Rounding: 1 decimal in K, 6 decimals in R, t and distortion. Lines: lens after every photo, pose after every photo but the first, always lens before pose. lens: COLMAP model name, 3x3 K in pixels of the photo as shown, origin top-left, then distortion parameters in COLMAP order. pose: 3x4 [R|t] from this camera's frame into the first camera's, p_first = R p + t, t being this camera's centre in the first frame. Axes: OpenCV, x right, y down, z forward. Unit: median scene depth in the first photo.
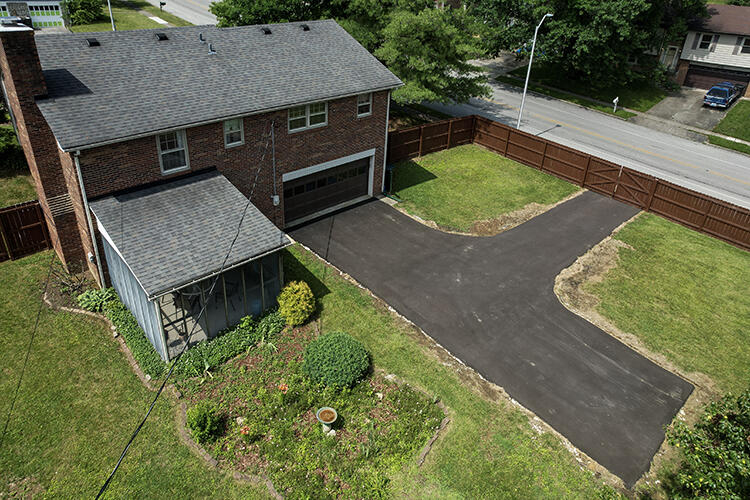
lens RADIAL K [[539.0, 0, 361.6], [0, 539.0, 205.3], [0, 0, 1]] dist [-0.106527, 0.136840]
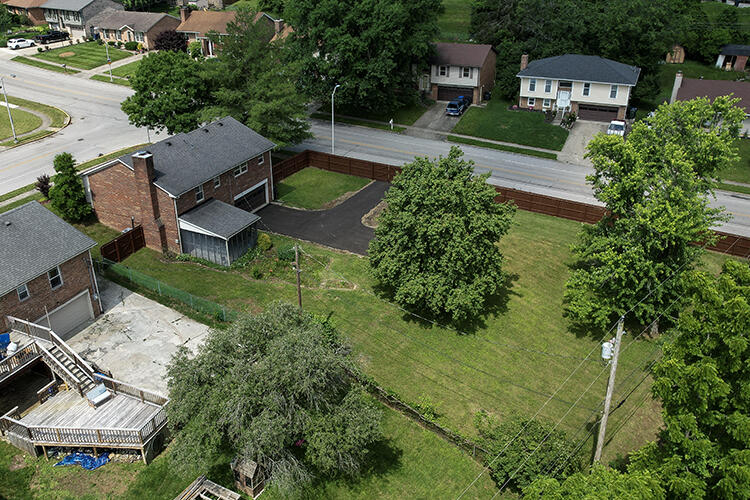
lens RADIAL K [[731.1, 0, 375.0], [0, 731.1, 250.0], [0, 0, 1]] dist [-0.057844, 0.006815]
pose [[0.931230, -0.202574, 0.302944, -0.485307], [0.201719, 0.978837, 0.034463, 0.144726], [-0.303515, 0.029016, 0.952385, -1.725403]]
